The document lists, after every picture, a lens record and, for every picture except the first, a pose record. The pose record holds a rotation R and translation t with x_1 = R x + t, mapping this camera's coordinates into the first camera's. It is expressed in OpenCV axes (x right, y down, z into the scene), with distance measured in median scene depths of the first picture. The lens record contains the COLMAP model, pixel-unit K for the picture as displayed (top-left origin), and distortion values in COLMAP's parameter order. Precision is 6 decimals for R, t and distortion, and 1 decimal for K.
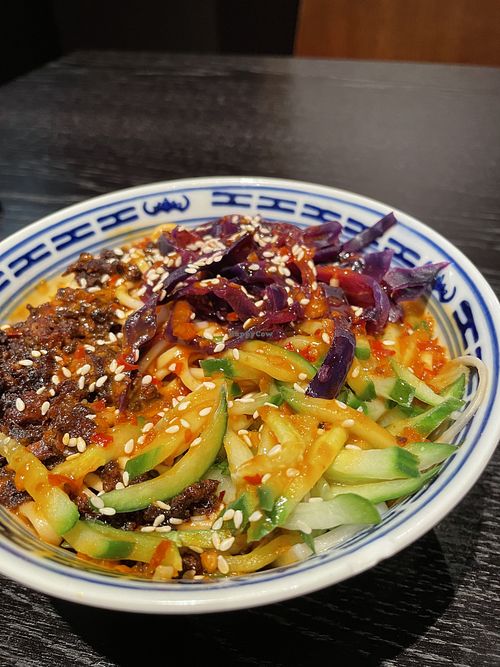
lens RADIAL K [[532.7, 0, 250.0], [0, 532.7, 333.5], [0, 0, 1]] dist [0.035489, 0.000173]
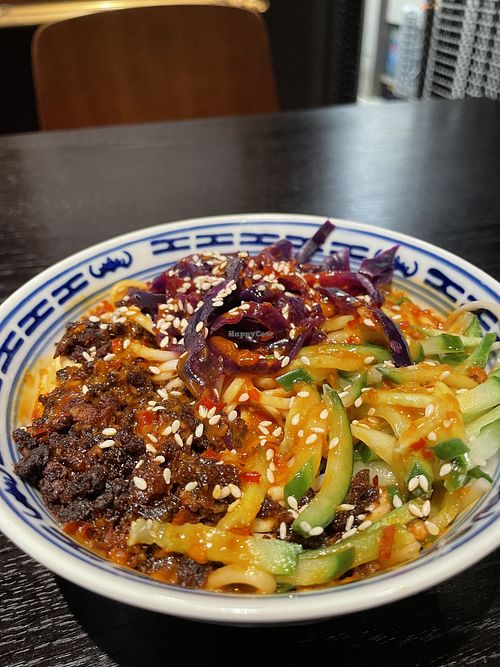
lens RADIAL K [[532.7, 0, 250.0], [0, 532.7, 333.5], [0, 0, 1]] dist [0.035489, 0.000173]
pose [[0.863772, -0.277591, 0.420524, -0.420191], [0.324026, 0.945130, -0.041675, -0.003179], [-0.385881, 0.172259, 0.906324, 0.065290]]
